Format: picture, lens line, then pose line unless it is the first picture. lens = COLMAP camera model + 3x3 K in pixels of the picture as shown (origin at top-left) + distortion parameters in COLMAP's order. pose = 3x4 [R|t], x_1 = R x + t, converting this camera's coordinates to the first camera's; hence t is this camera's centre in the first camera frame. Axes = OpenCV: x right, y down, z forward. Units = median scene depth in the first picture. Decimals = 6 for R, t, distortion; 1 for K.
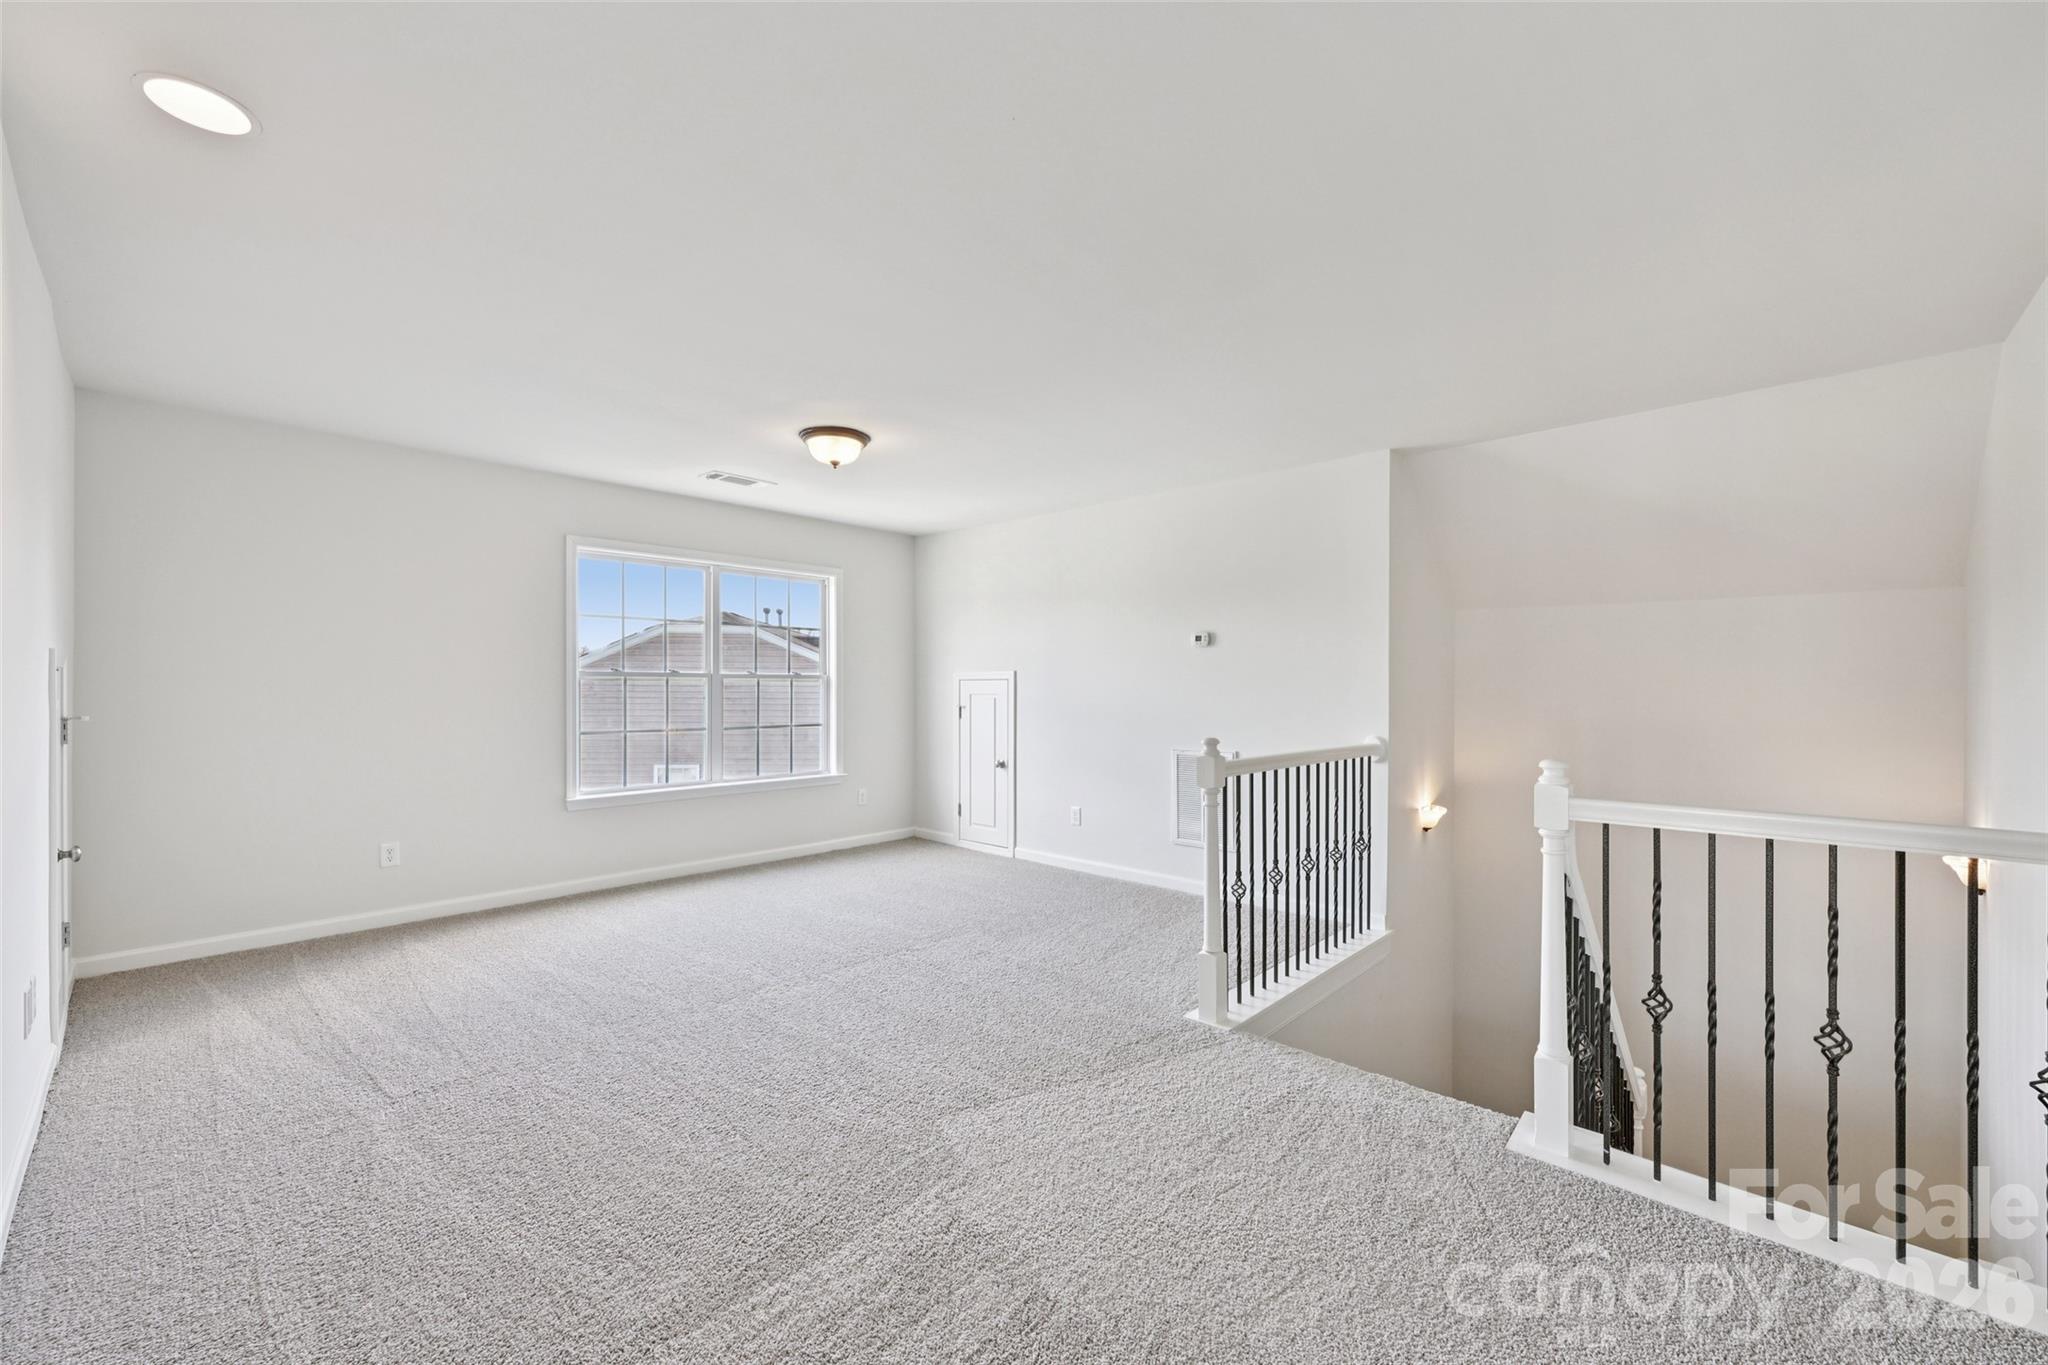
lens RADIAL K [[818.8, 0, 1015.8], [0, 818.8, 689.0], [0, 0, 1]] dist [0.003931, 0.000072]
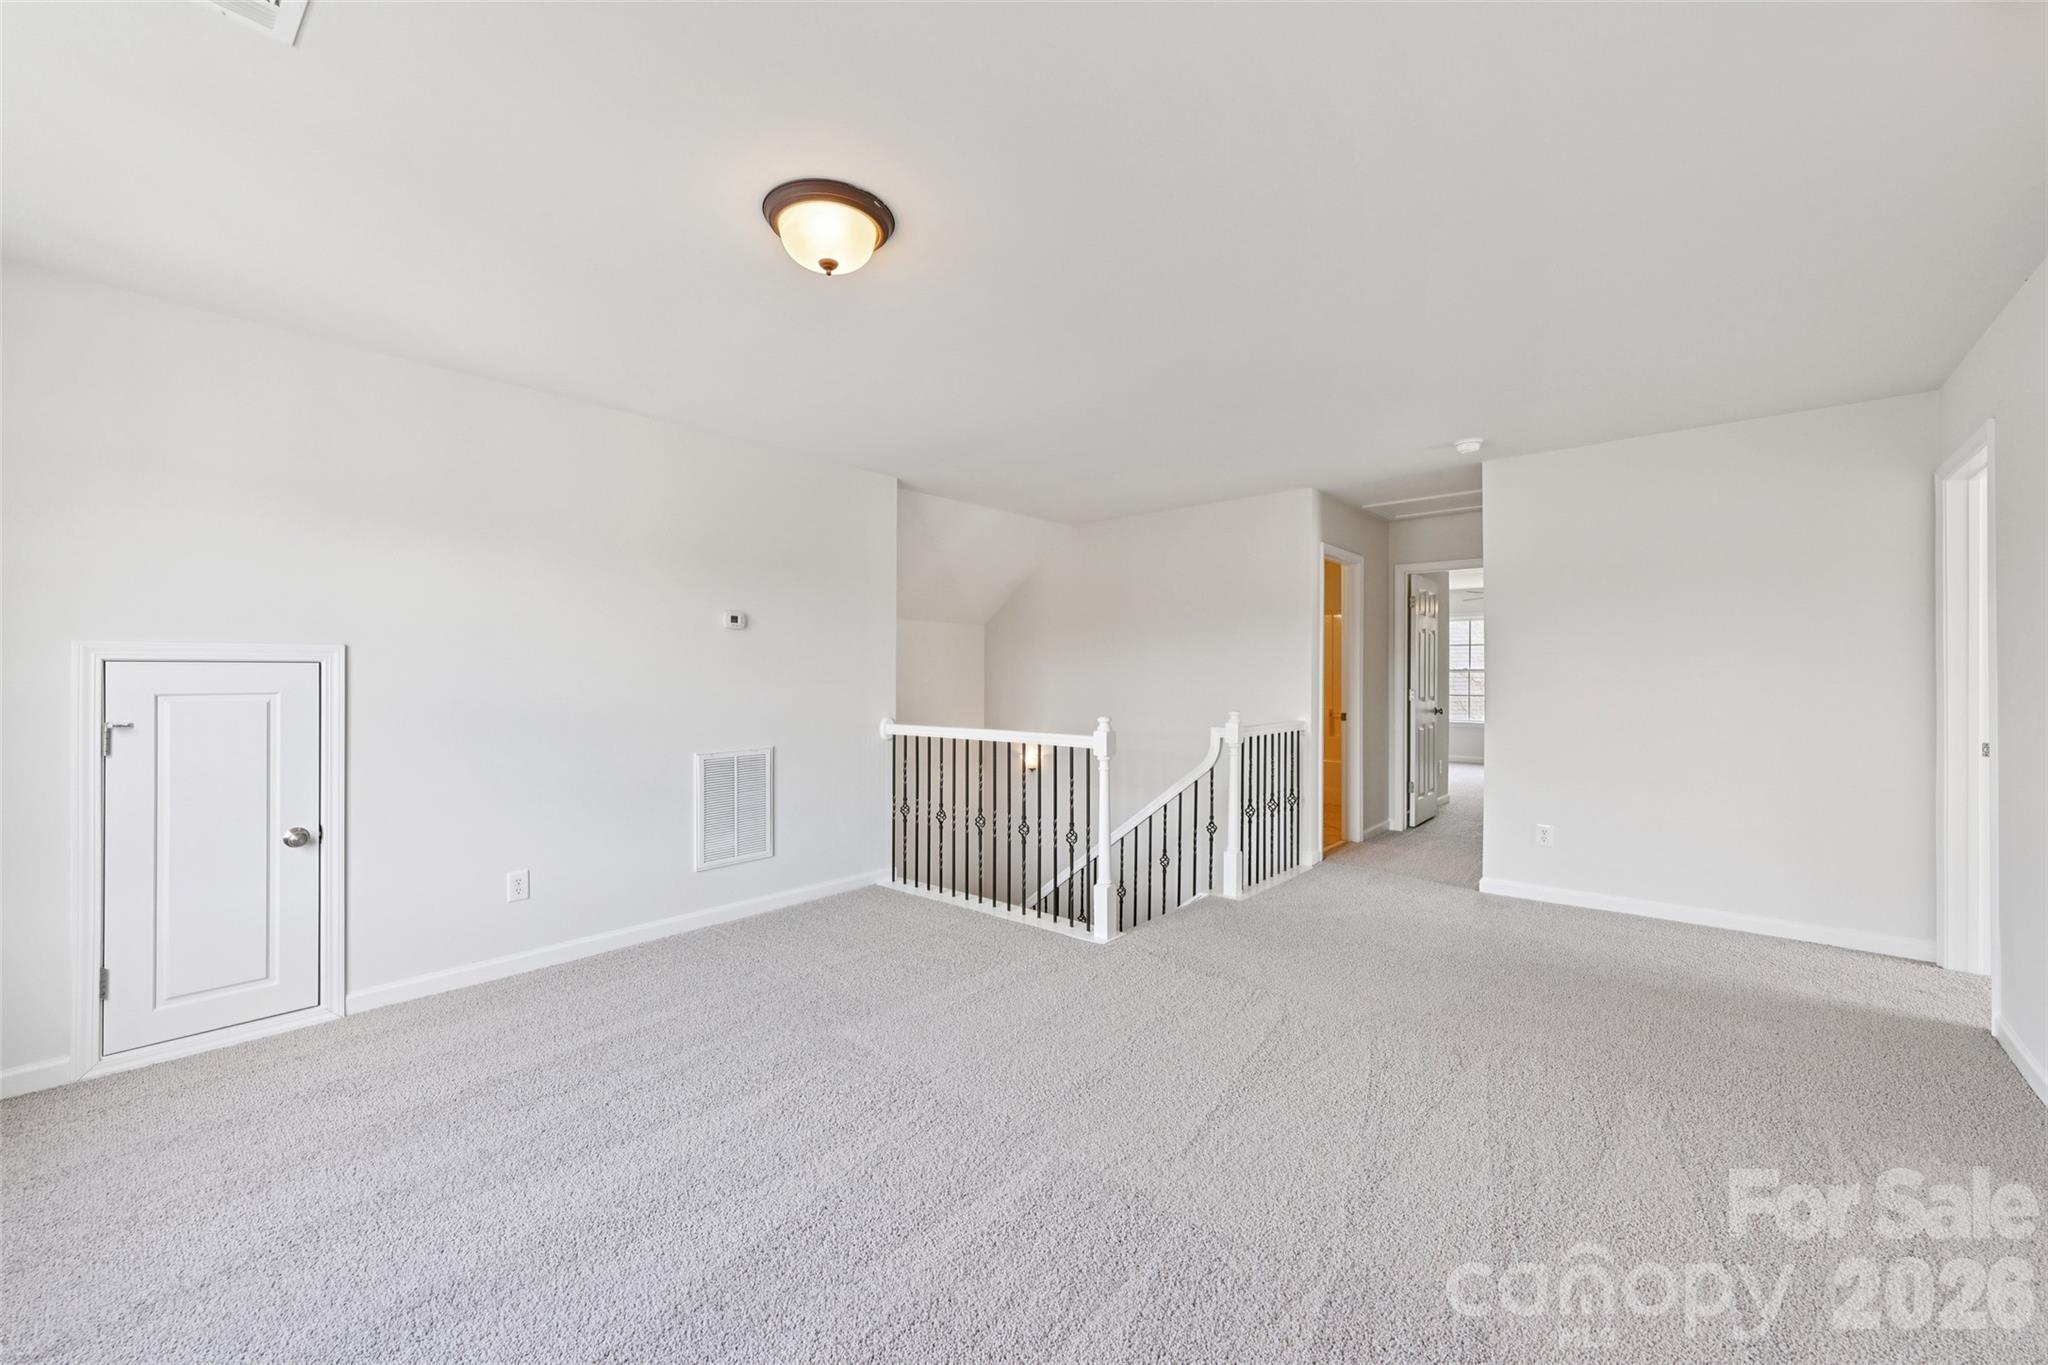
lens RADIAL K [[818.8, 0, 1022.5], [0, 818.8, 669.0], [0, 0, 1]] dist [0.003931, 0.000072]
pose [[-0.034199, -0.004933, 0.999403, -0.628162], [0.001149, 0.999987, 0.004975, -0.013555], [-0.999414, 0.001319, -0.034193, 0.708973]]
